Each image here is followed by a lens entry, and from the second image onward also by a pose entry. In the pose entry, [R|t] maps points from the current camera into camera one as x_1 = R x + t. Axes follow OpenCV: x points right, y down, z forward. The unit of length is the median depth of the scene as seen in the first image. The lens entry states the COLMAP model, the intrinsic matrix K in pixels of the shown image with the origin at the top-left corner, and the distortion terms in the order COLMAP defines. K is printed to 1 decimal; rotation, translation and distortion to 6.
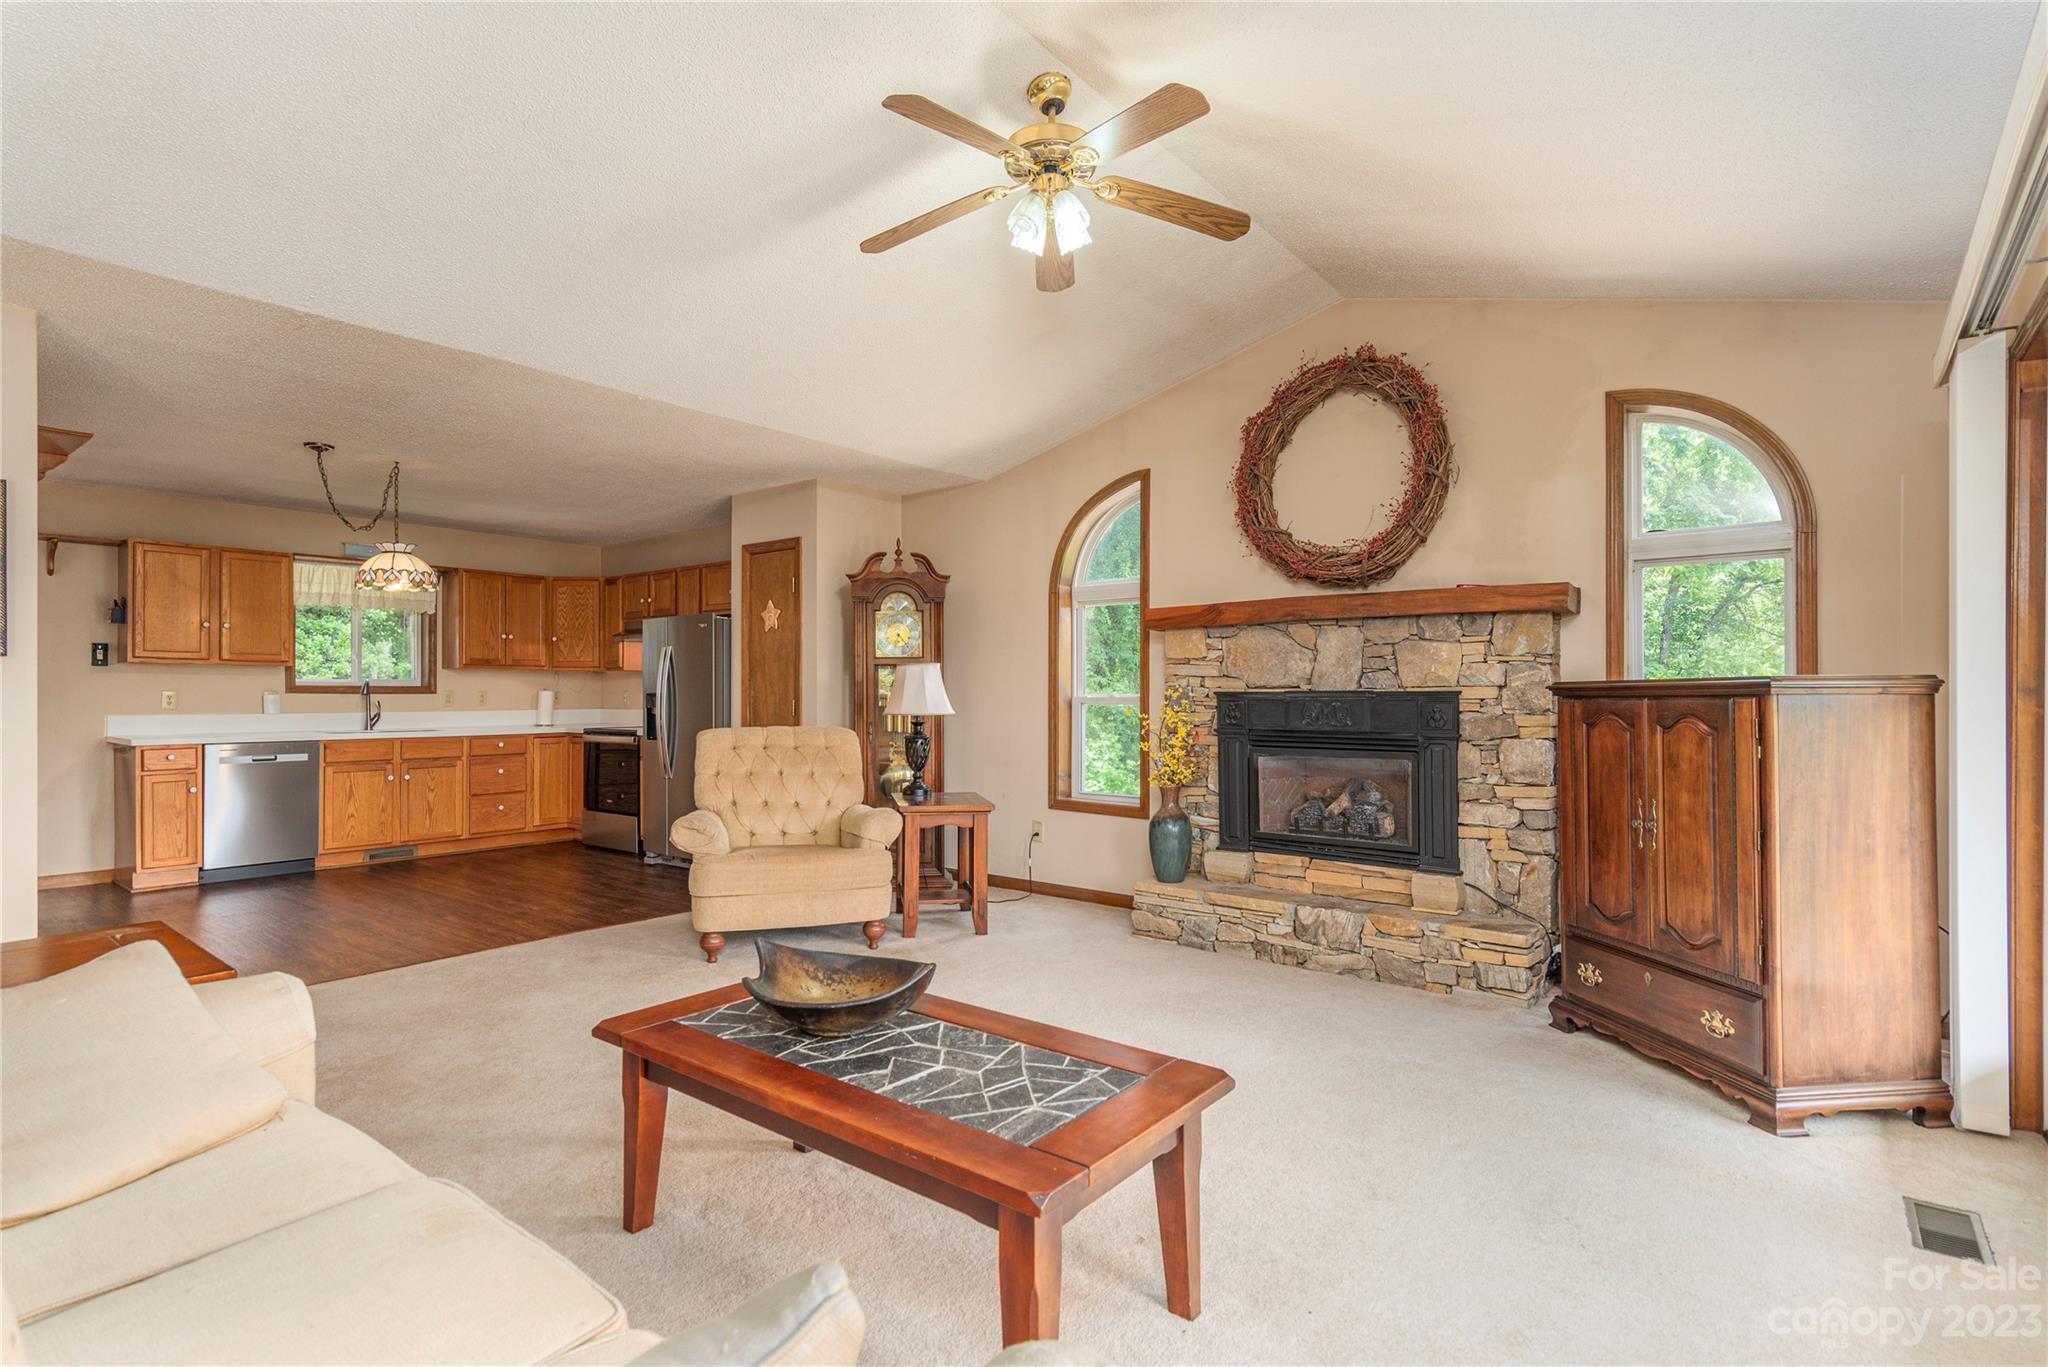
lens RADIAL K [[1003.2, 0, 1027.1], [0, 1003.2, 692.1], [0, 0, 1]] dist [0.012731, -0.001789]
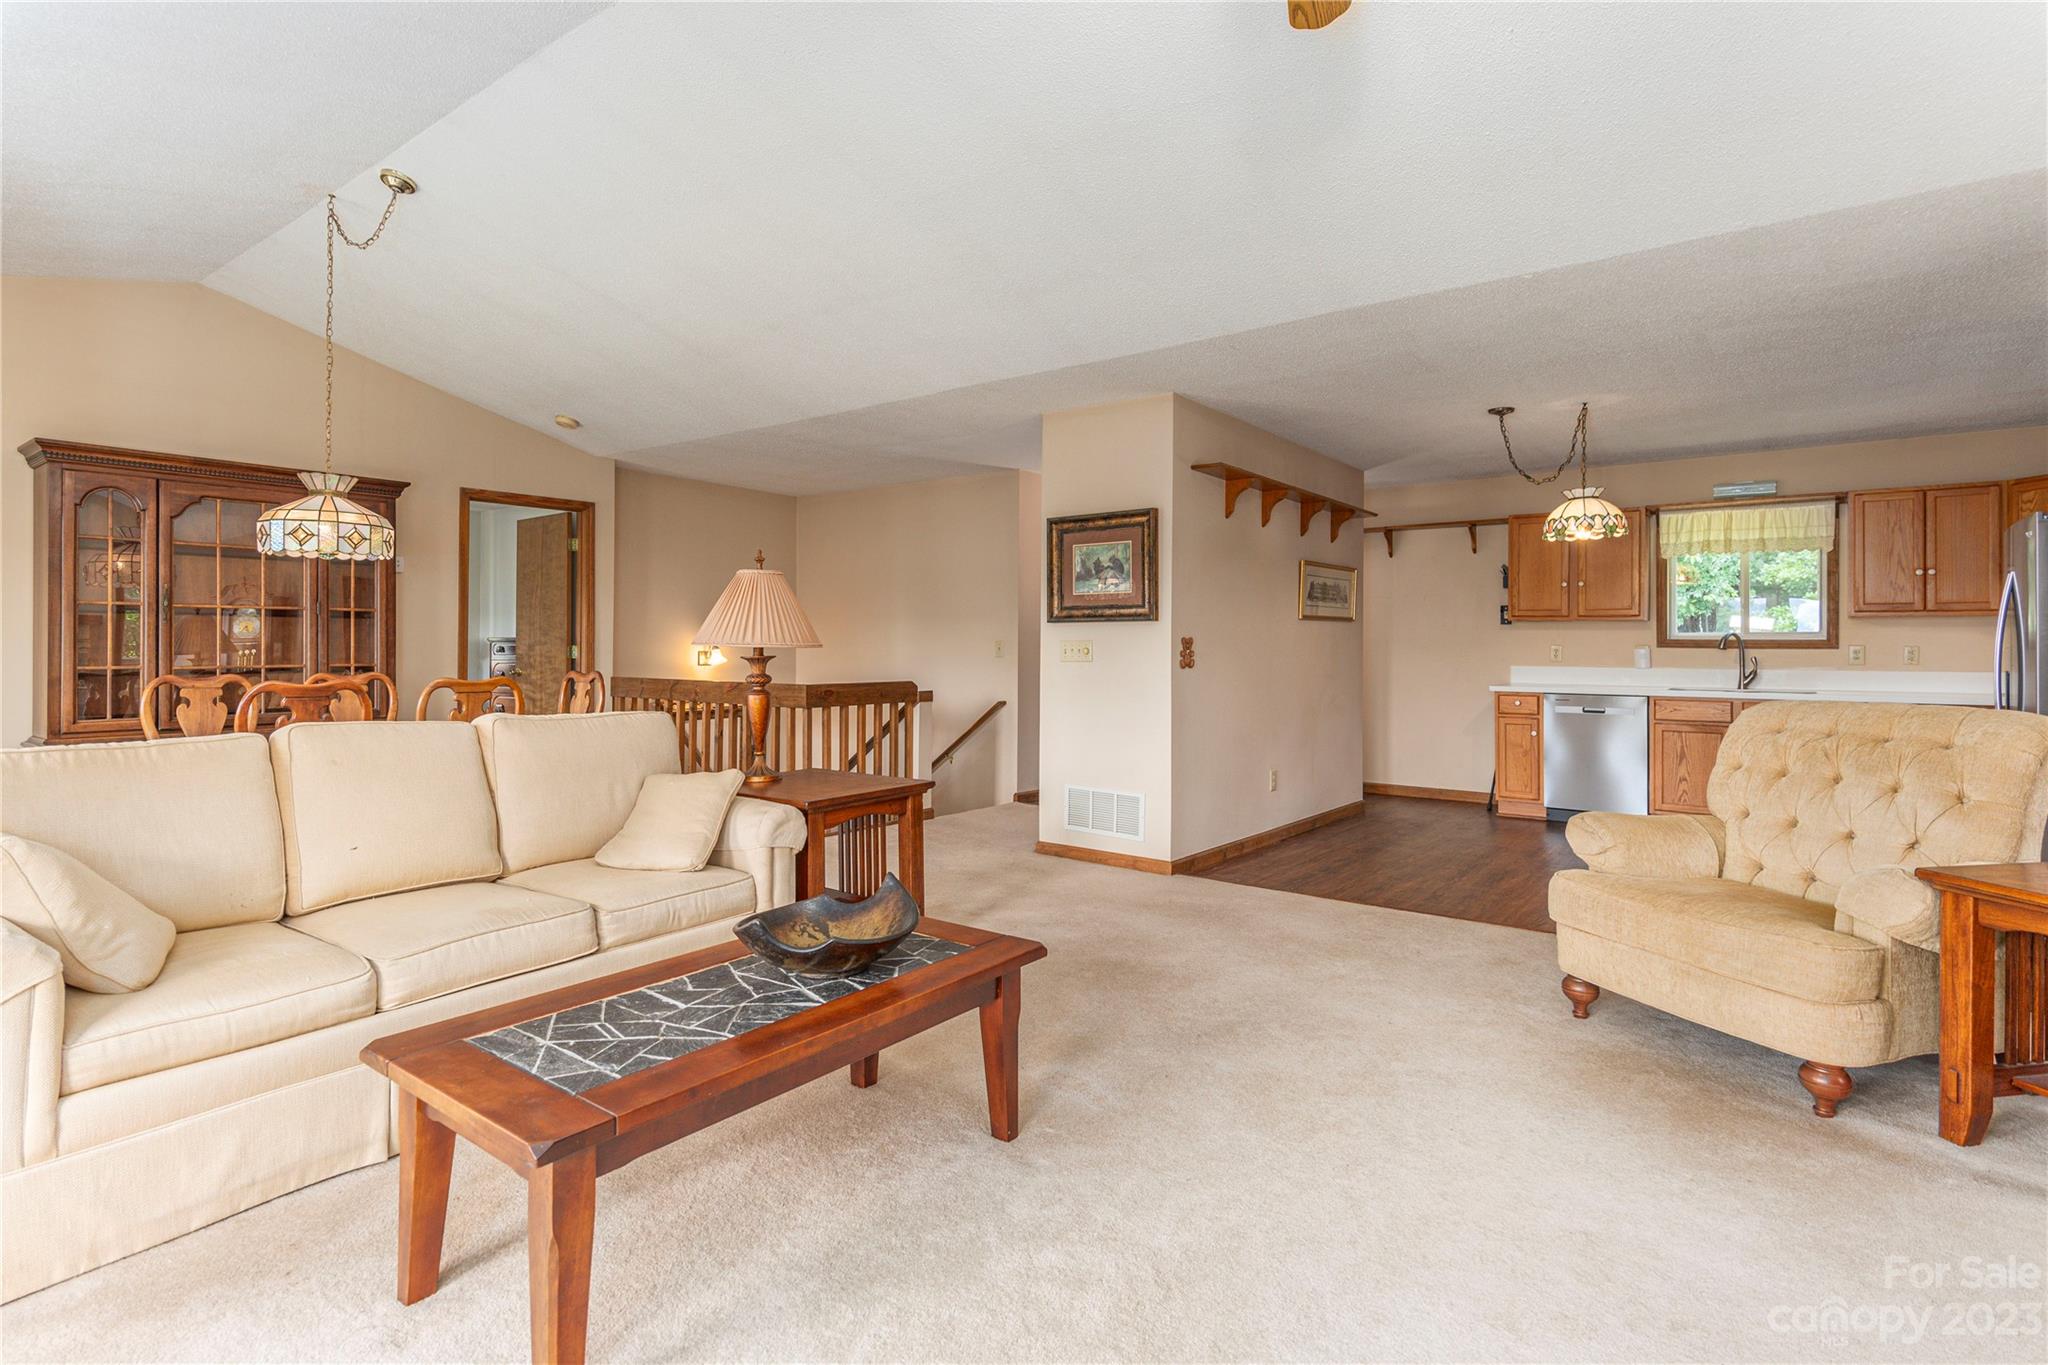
lens RADIAL K [[1003.2, 0, 1004.3], [0, 1003.2, 641.5], [0, 0, 1]] dist [0.012731, -0.001789]
pose [[0.002457, -0.005201, -0.999983, 0.291965], [-0.003174, 0.999981, -0.005209, 0.002704], [0.999992, 0.003186, 0.002441, 0.413144]]
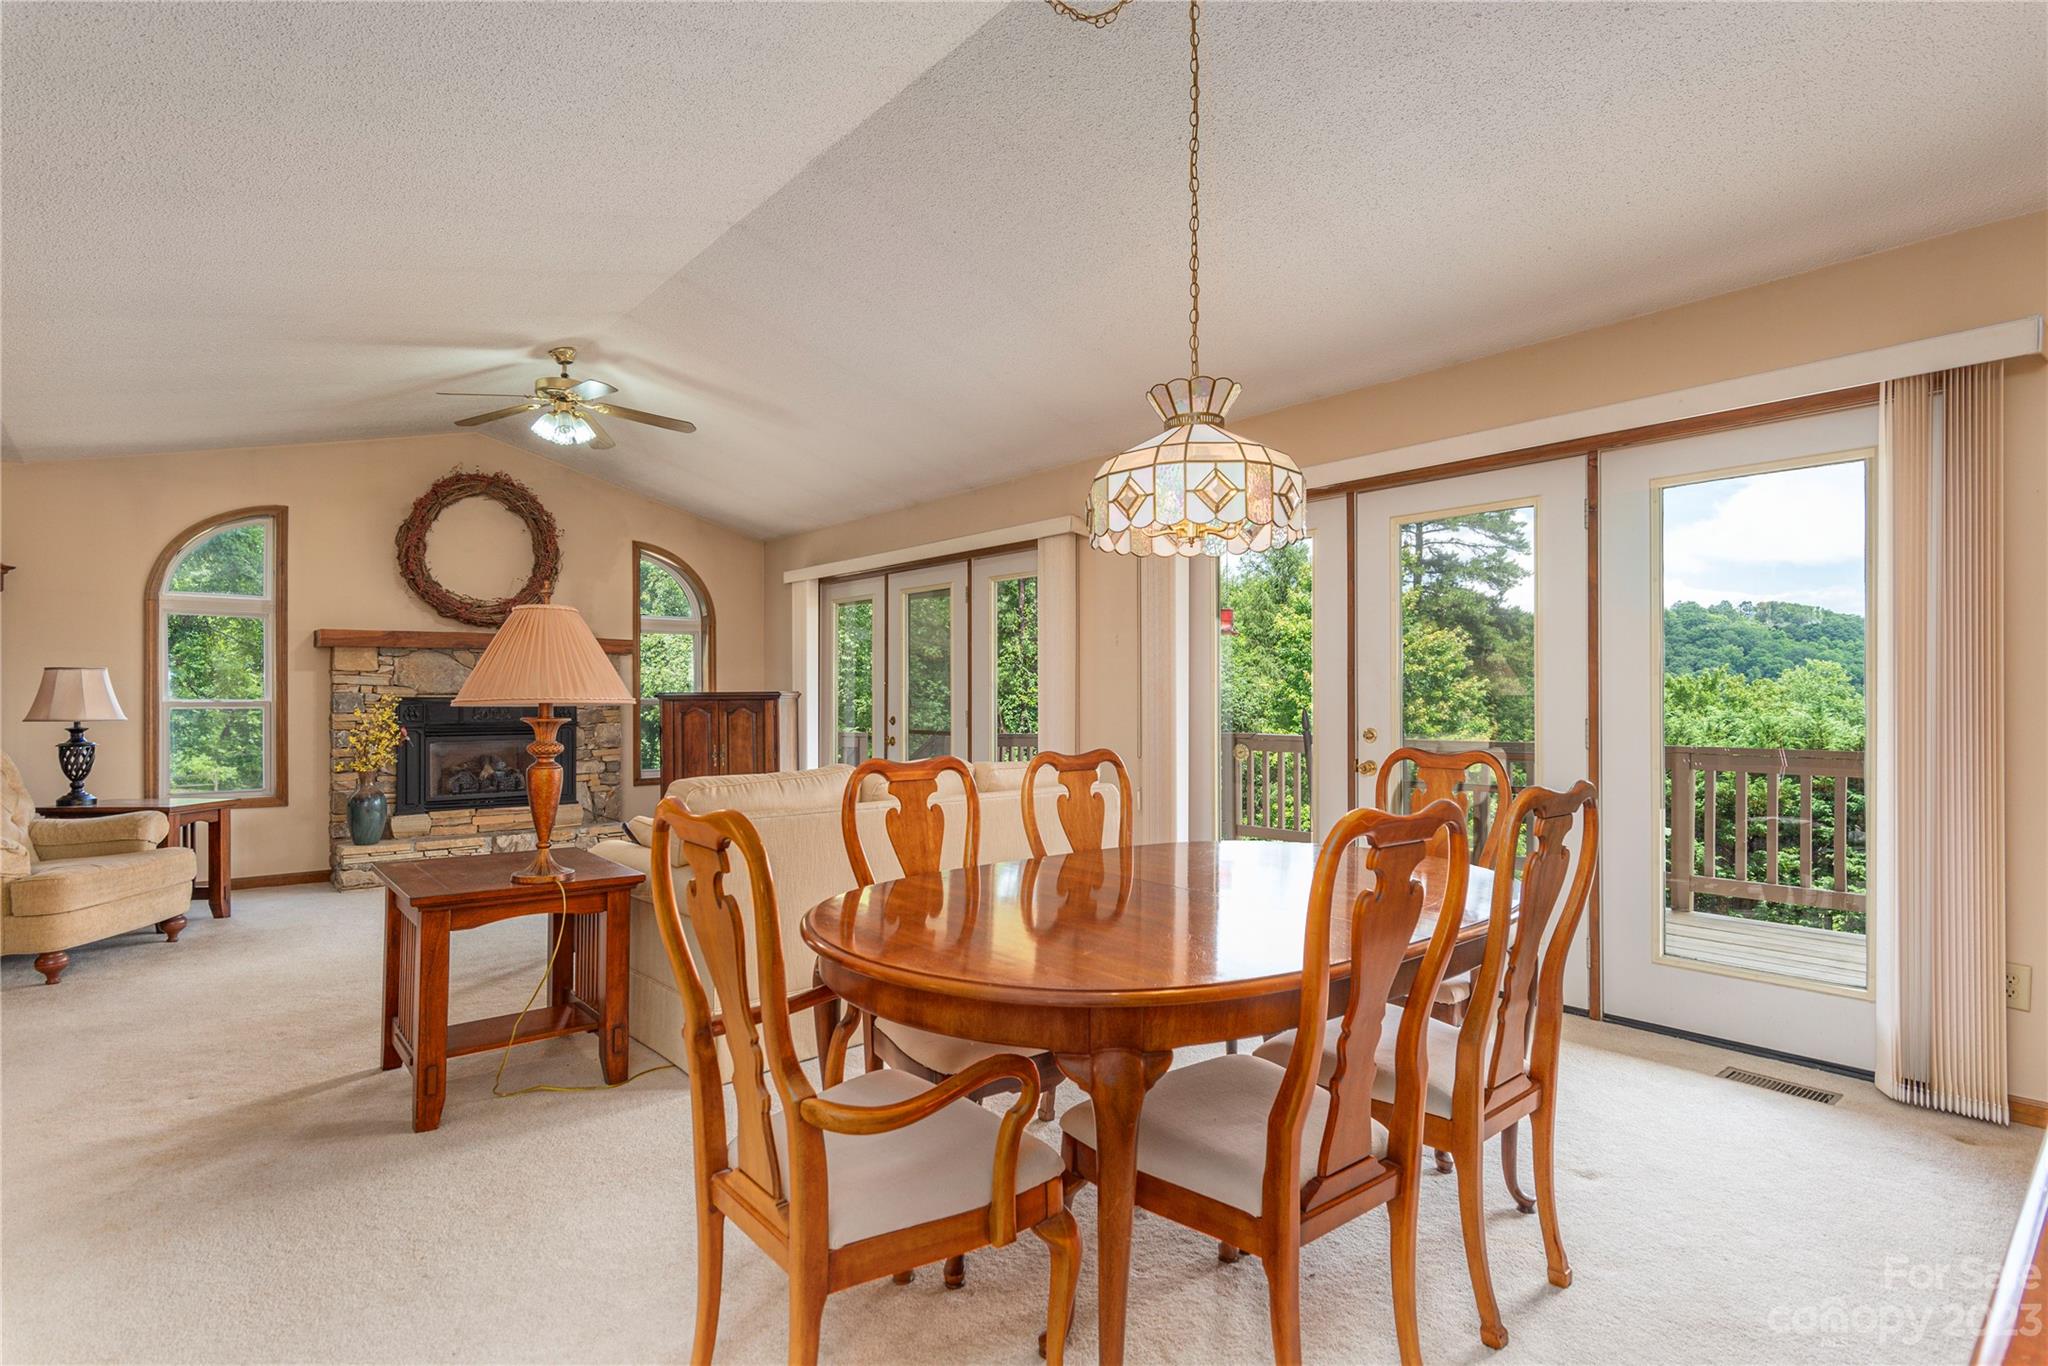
lens RADIAL K [[1003.2, 0, 1021.8], [0, 1003.2, 694.5], [0, 0, 1]] dist [0.012731, -0.001789]
pose [[0.183645, 0.003238, 0.982987, -0.768253], [-0.000169, 0.999995, -0.003262, 0.000228], [-0.982993, 0.000433, 0.183645, -0.048978]]
